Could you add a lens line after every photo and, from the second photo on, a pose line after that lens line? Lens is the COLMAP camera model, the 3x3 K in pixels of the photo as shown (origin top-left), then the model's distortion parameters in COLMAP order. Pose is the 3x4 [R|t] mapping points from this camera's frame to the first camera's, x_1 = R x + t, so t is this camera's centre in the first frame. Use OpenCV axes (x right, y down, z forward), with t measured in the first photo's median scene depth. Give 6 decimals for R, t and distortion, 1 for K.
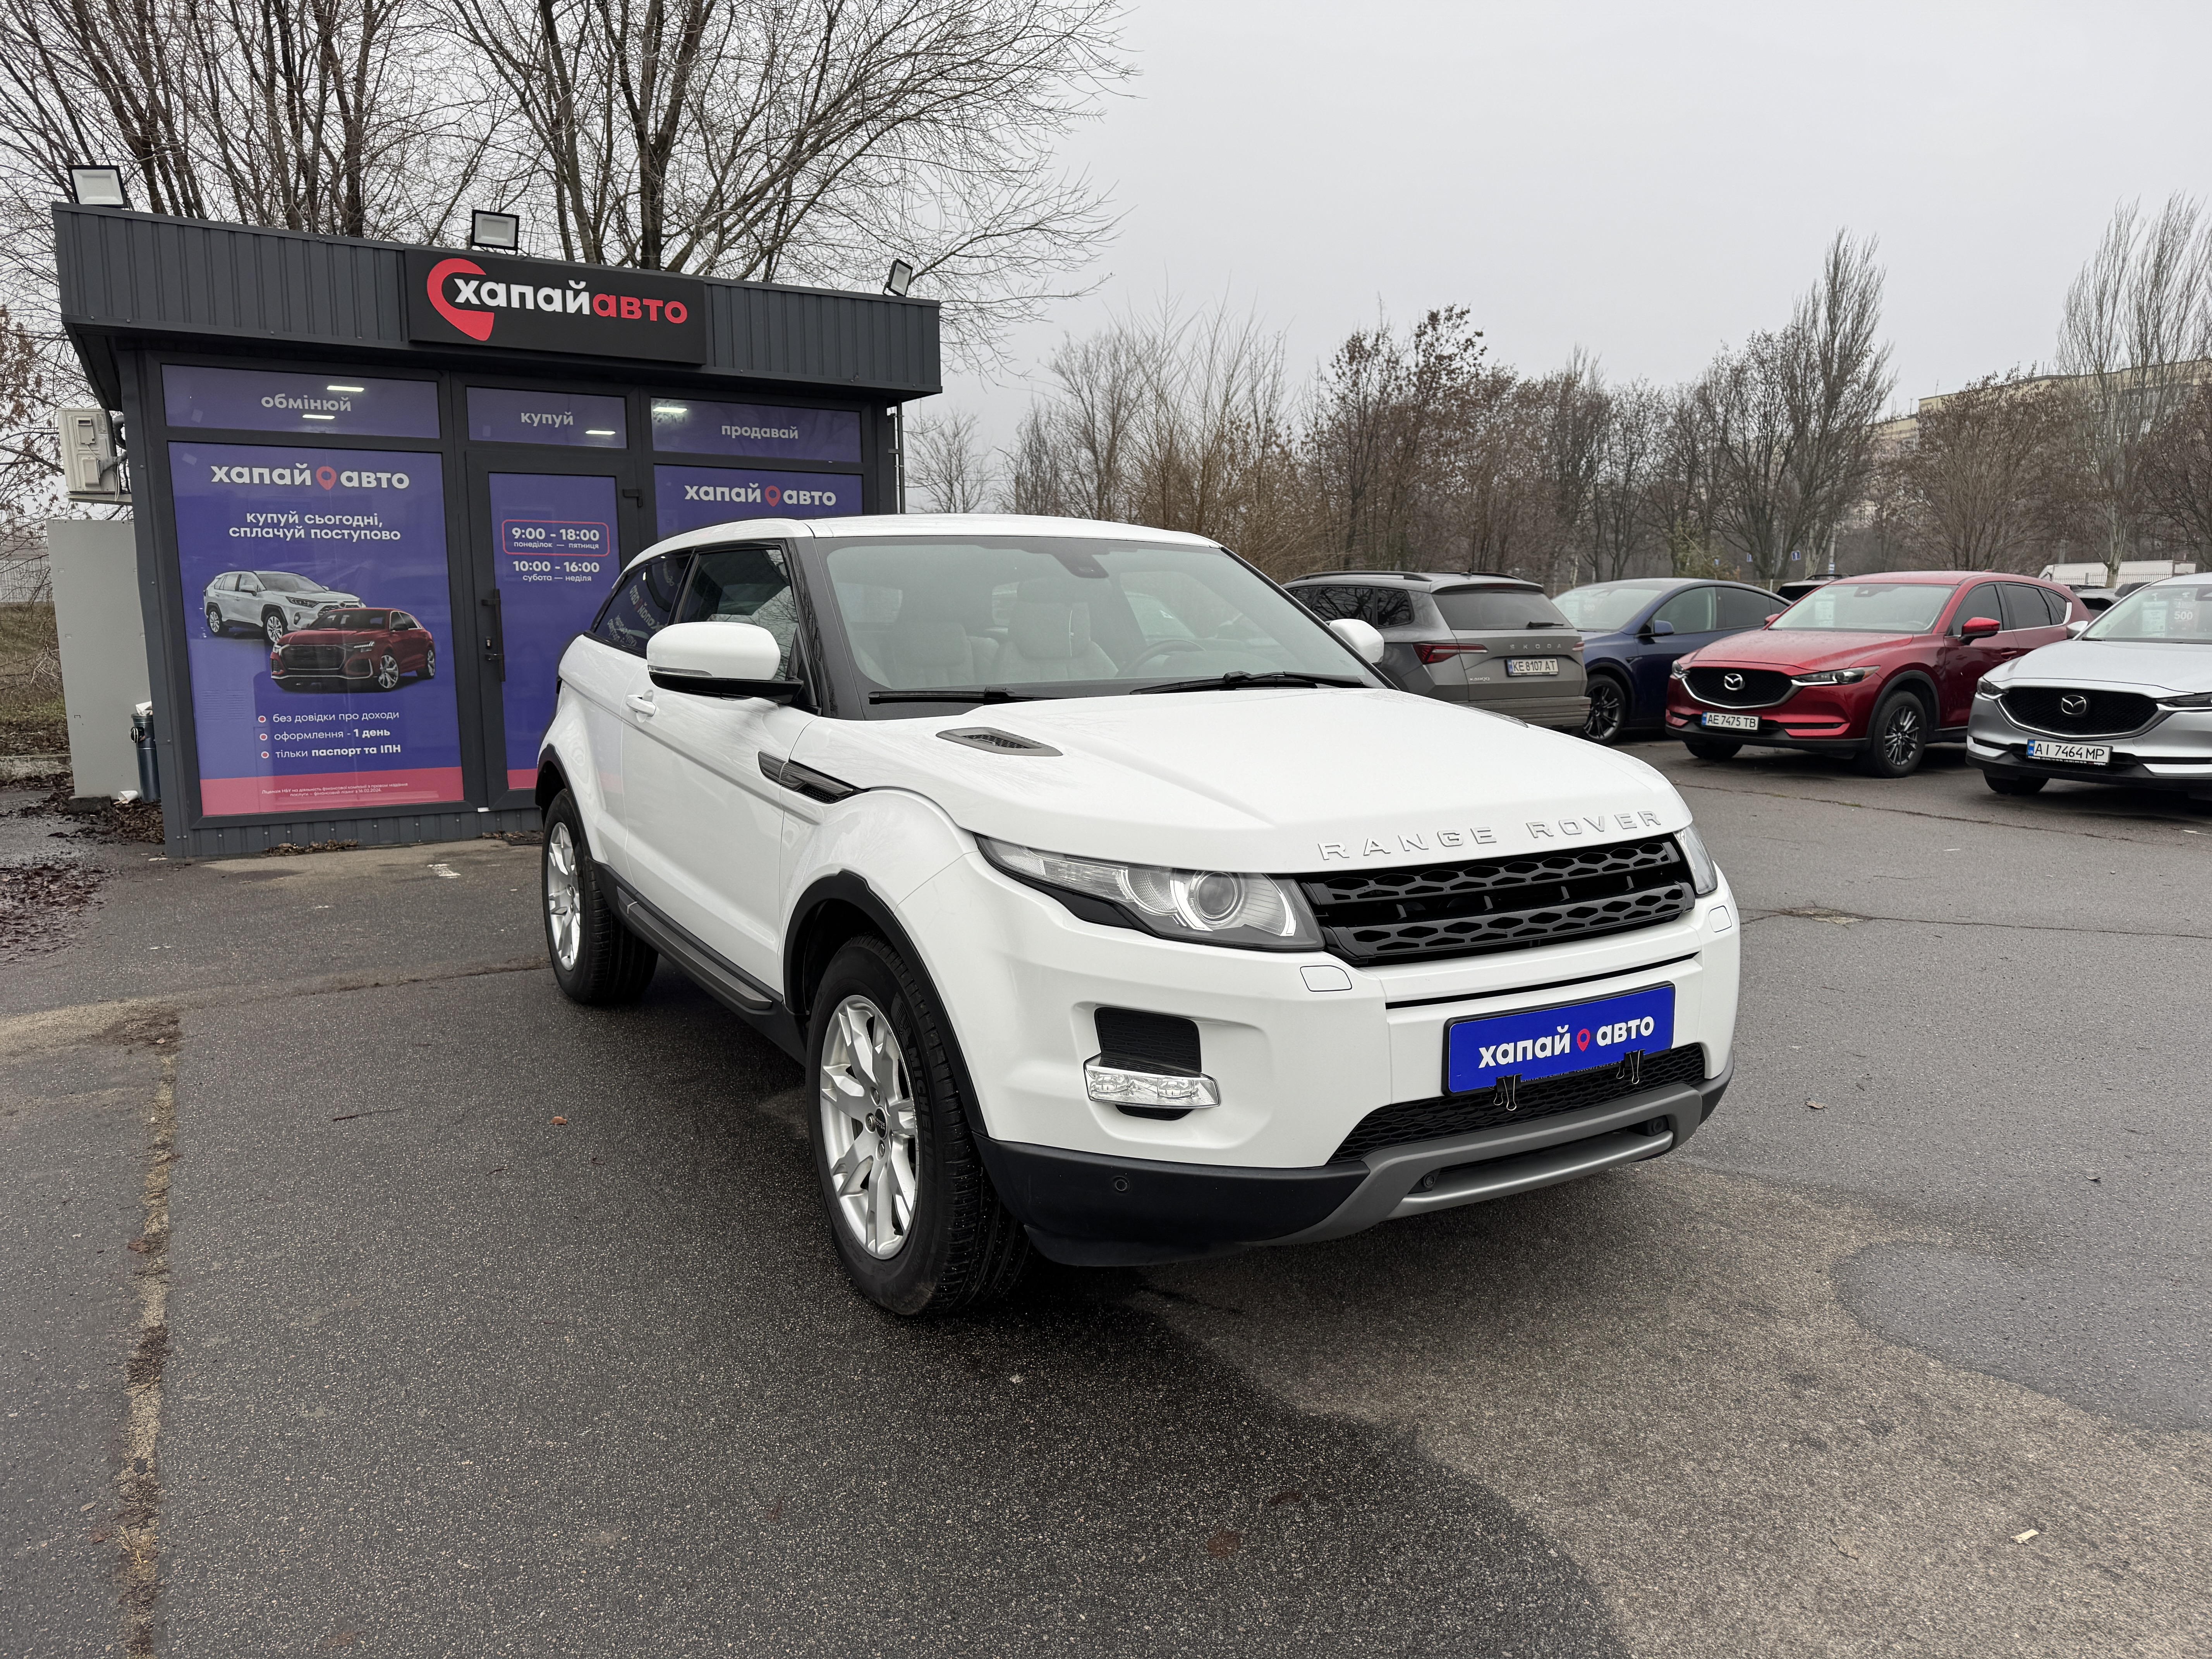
lens RADIAL K [[1633.4, 0, 1106.0], [0, 1633.4, 829.5], [0, 0, 1]] dist [0.059915, -0.055969]
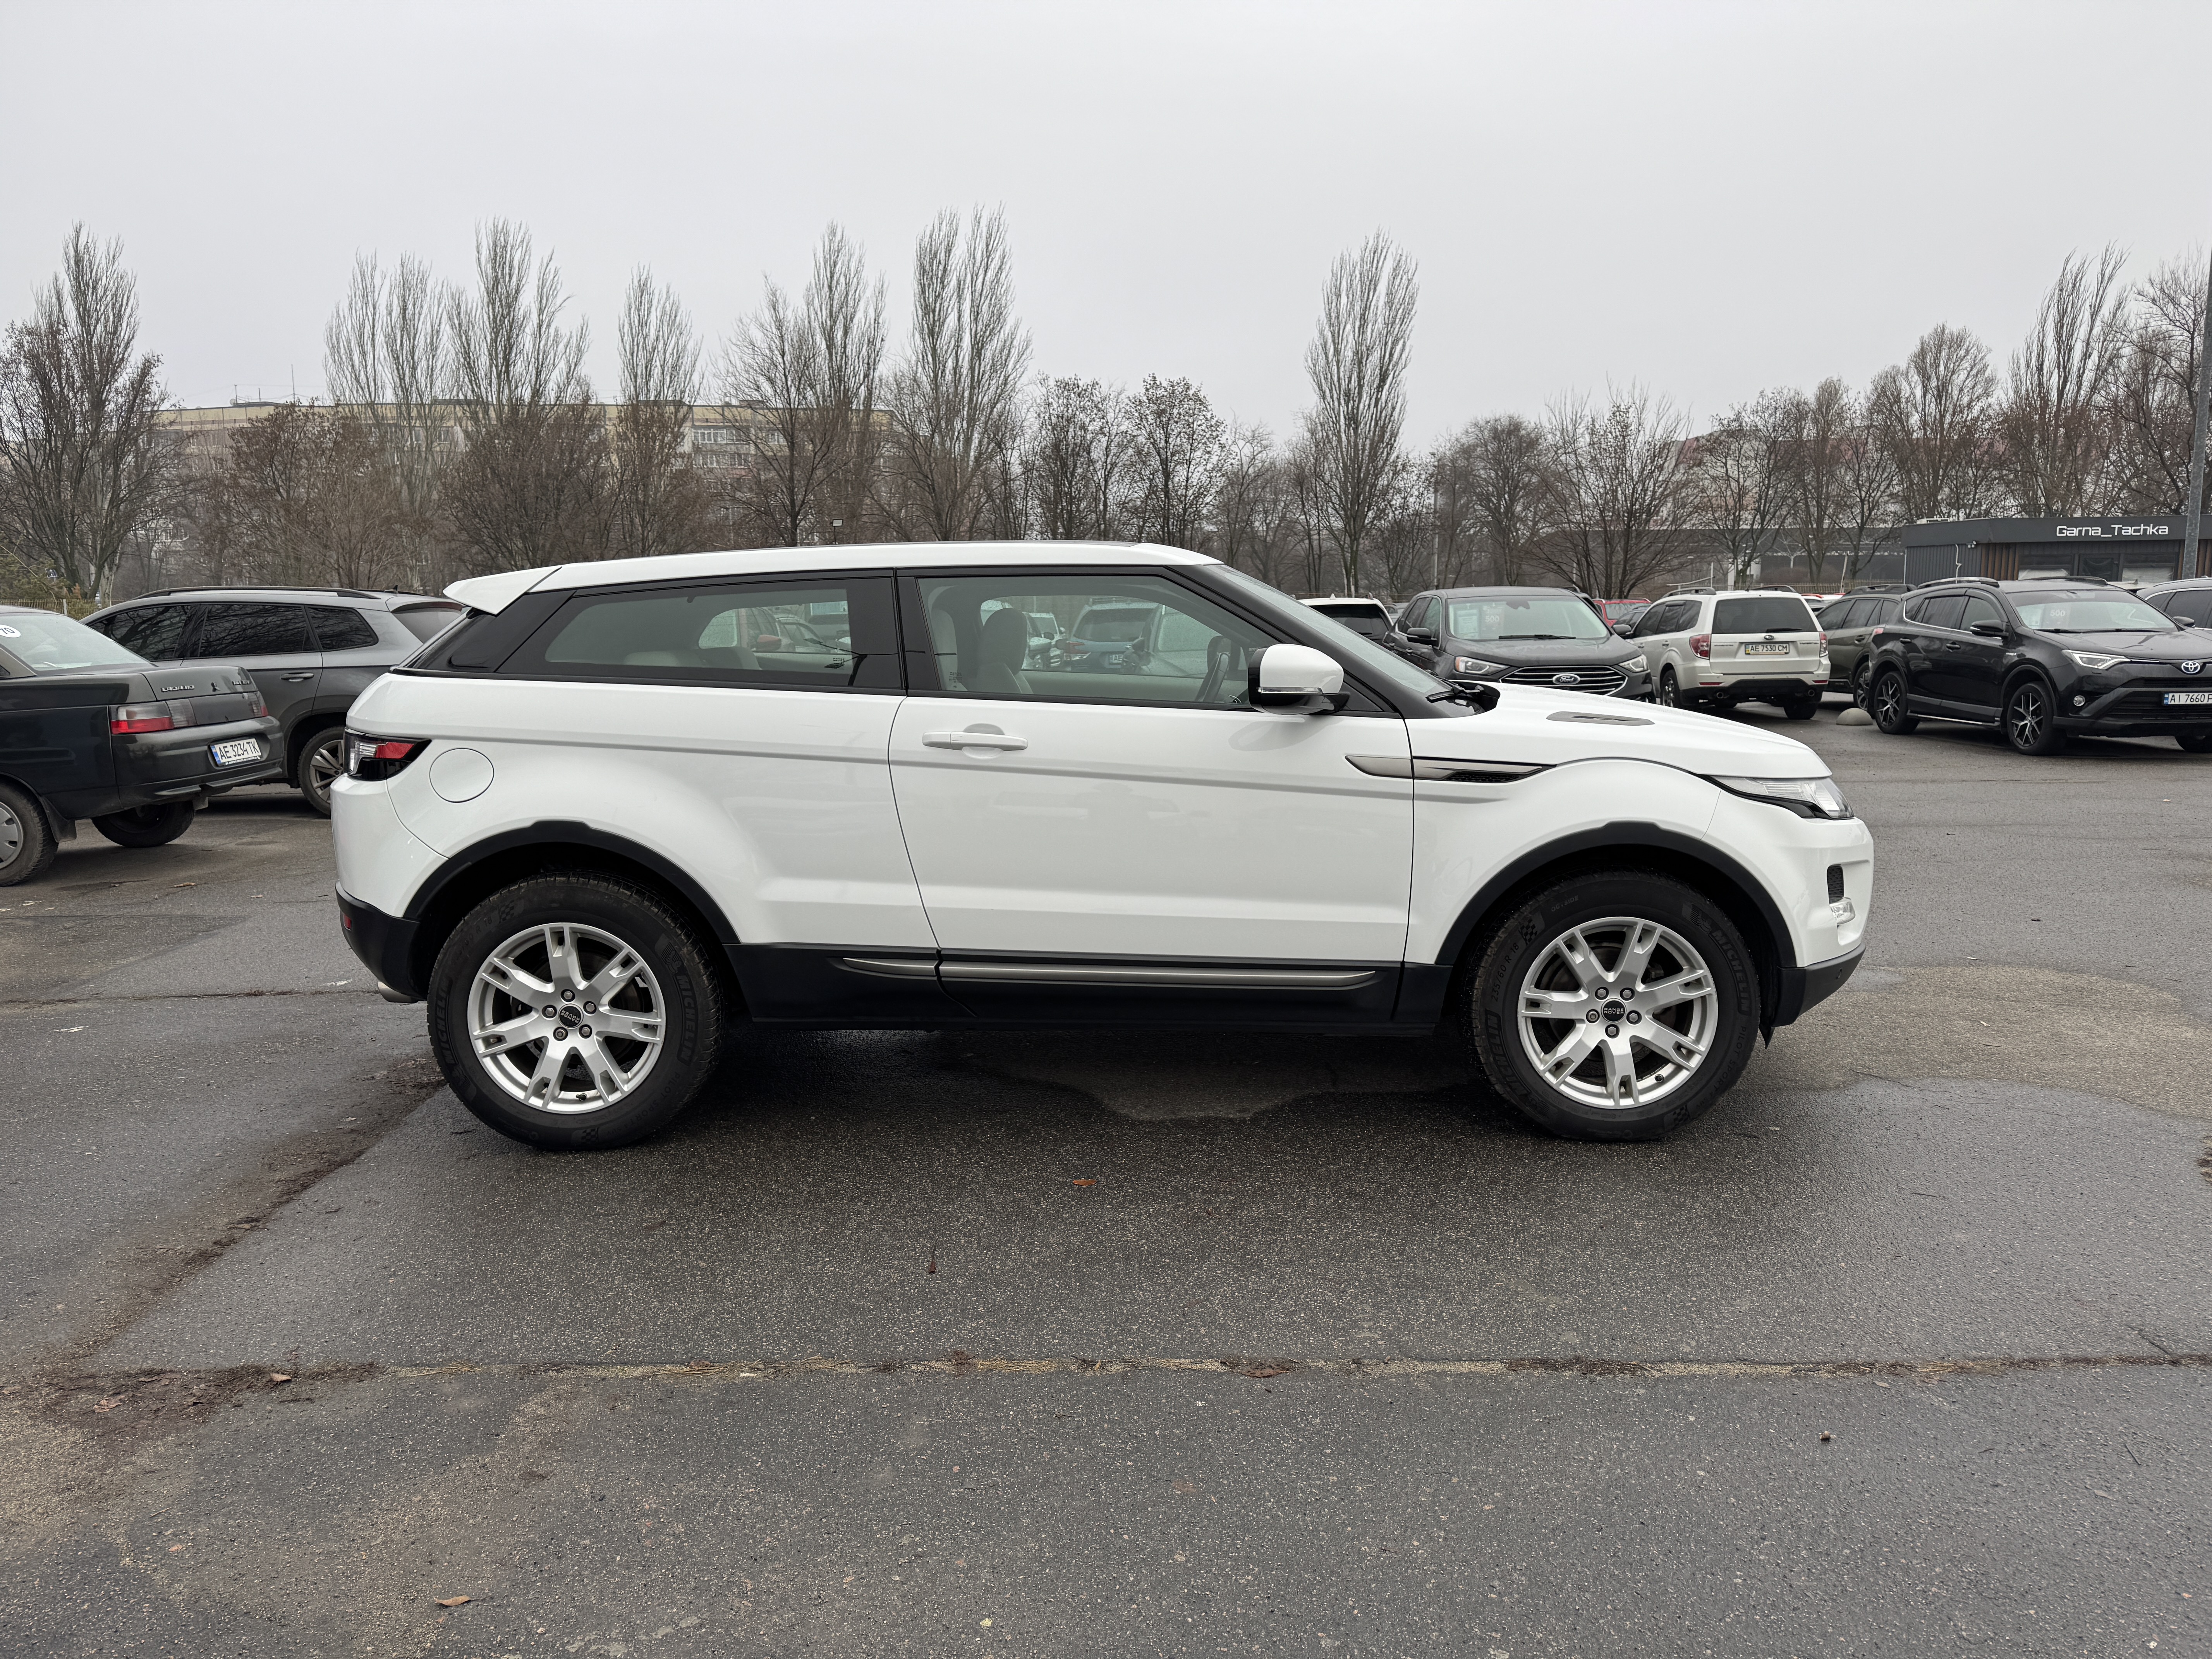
lens RADIAL K [[1633.4, 0, 1106.0], [0, 1633.4, 829.5], [0, 0, 1]] dist [0.059915, -0.055969]
pose [[0.479302, -0.124239, 0.868812, -1.140482], [0.132554, 0.988822, 0.068273, -0.085109], [-0.867582, 0.082441, 0.490413, 0.535864]]
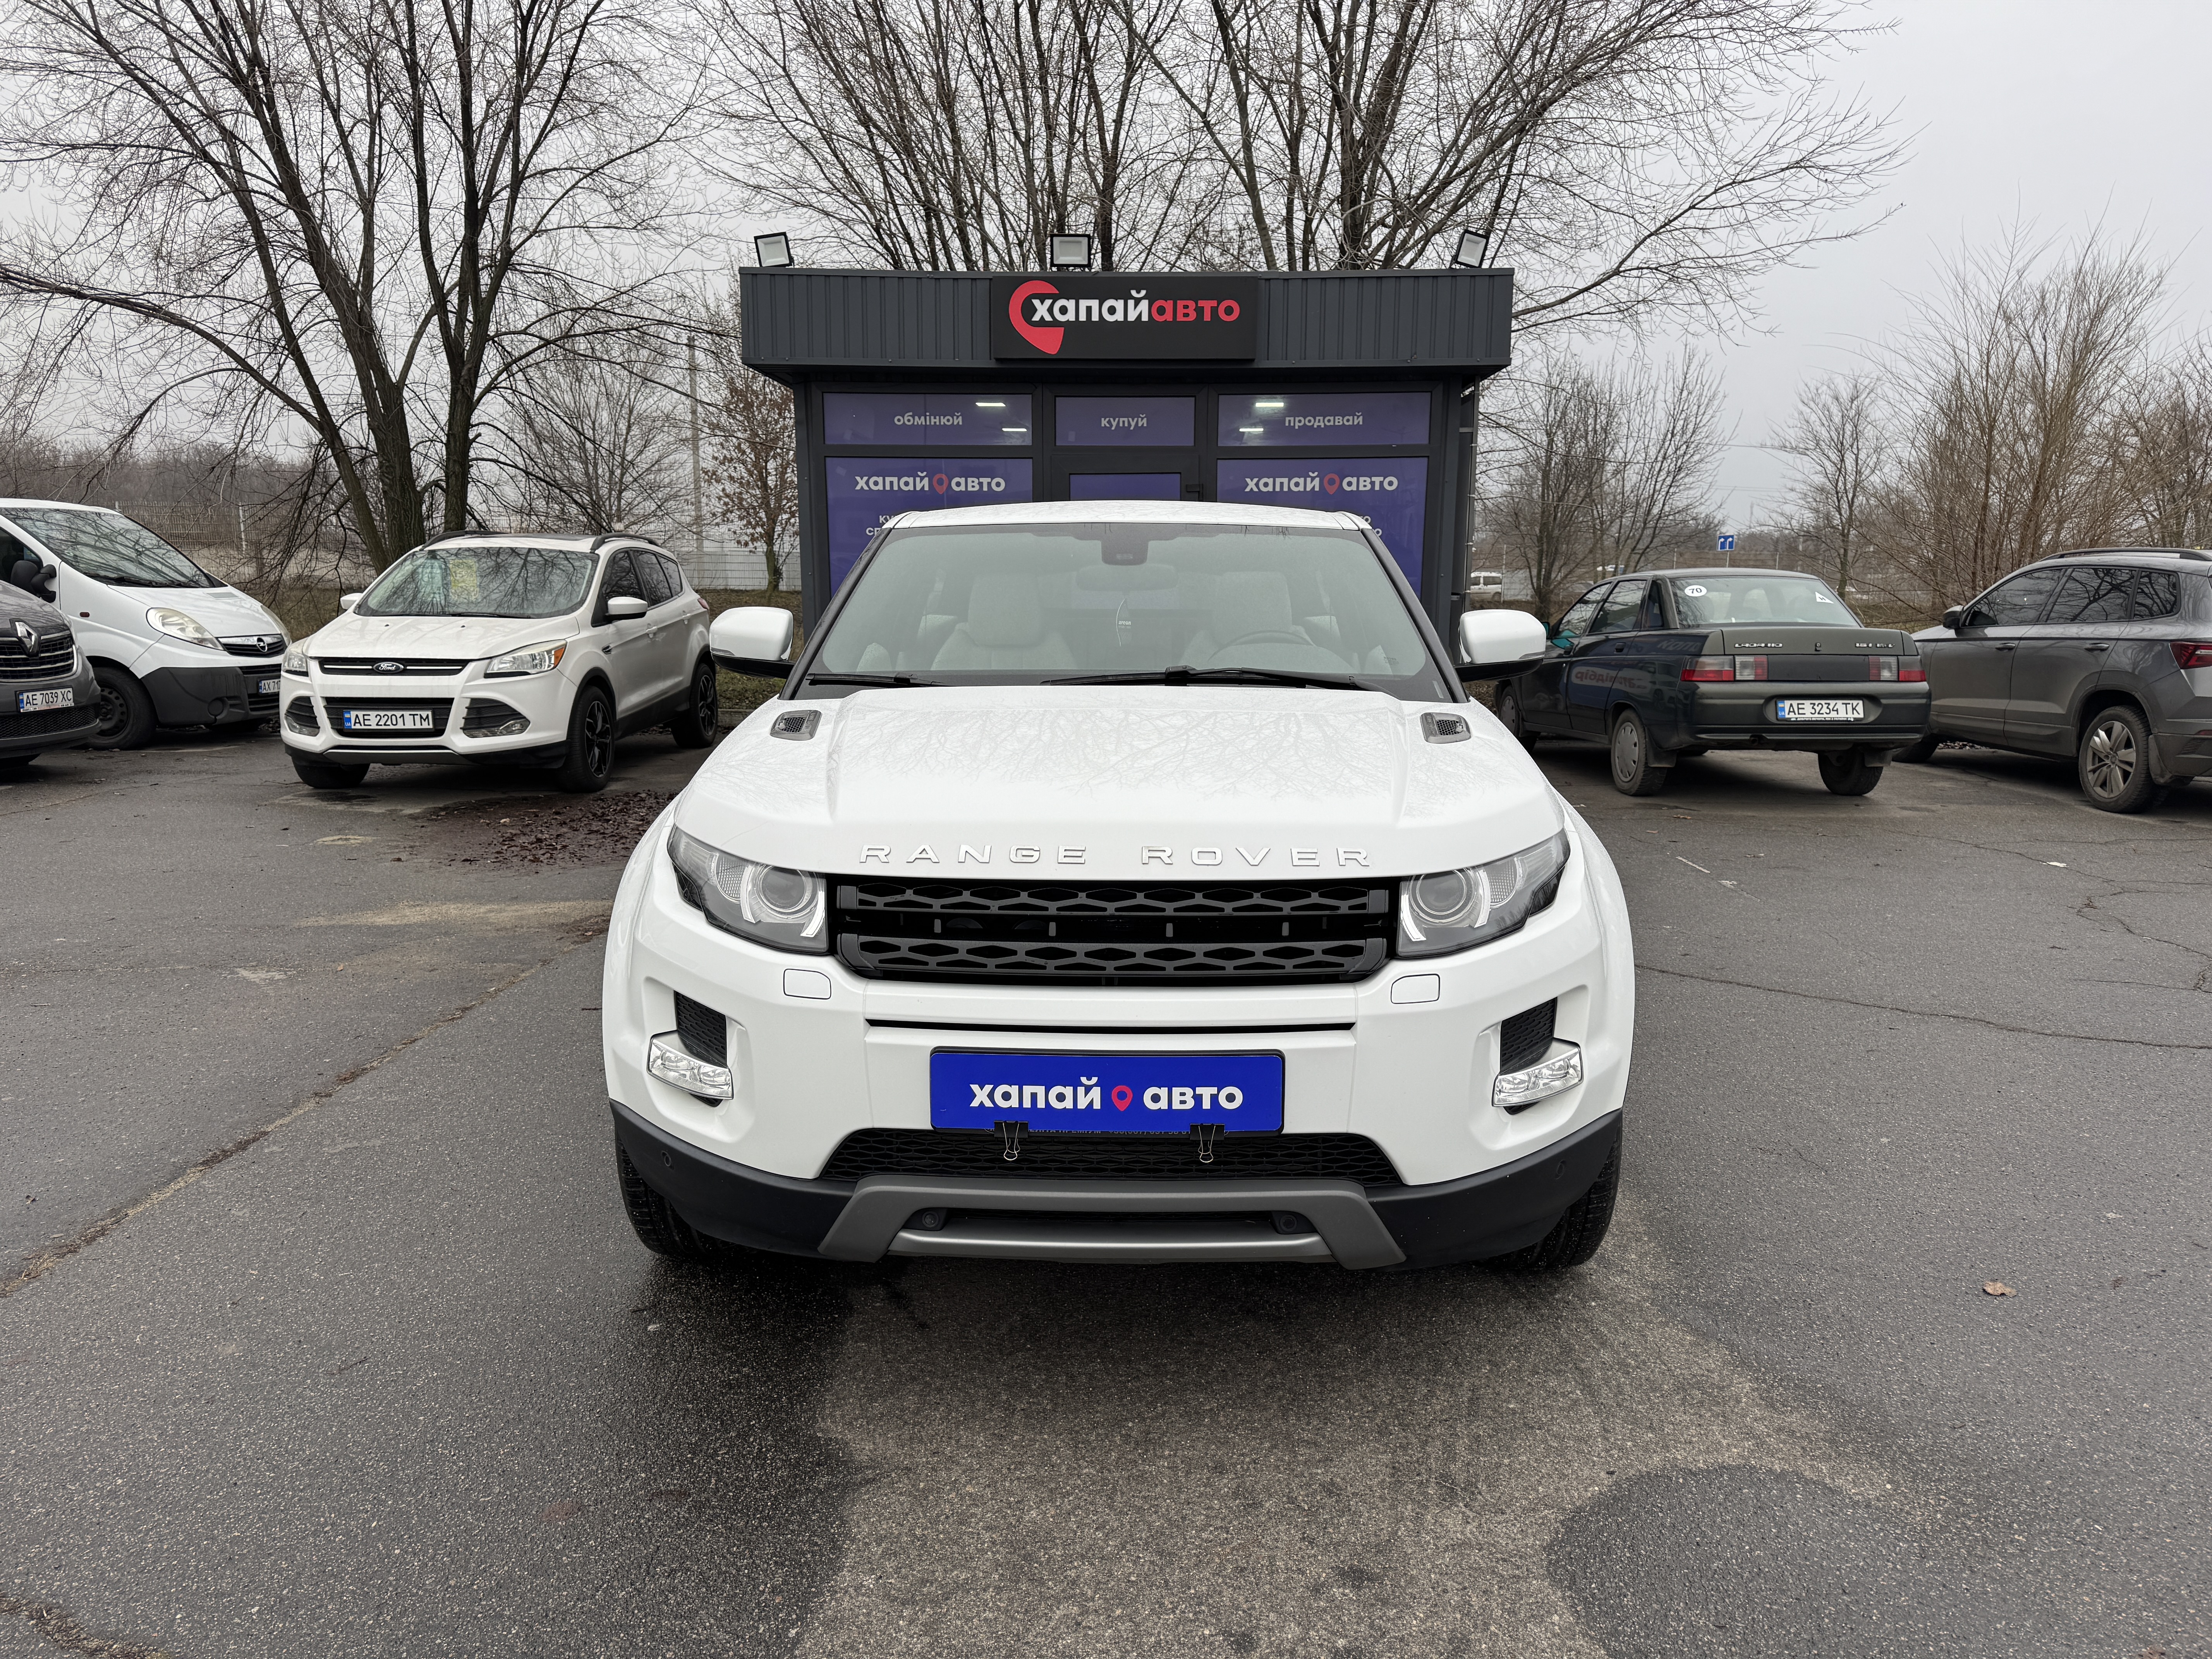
lens RADIAL K [[1609.0, 0, 1157.6], [0, 1609.0, 830.5], [0, 0, 1]] dist [0.185996, -0.317917]
pose [[0.837741, 0.083892, -0.539585, 0.573172], [-0.078173, 0.996375, 0.033543, -0.033116], [0.540443, 0.014081, 0.841263, 0.216164]]
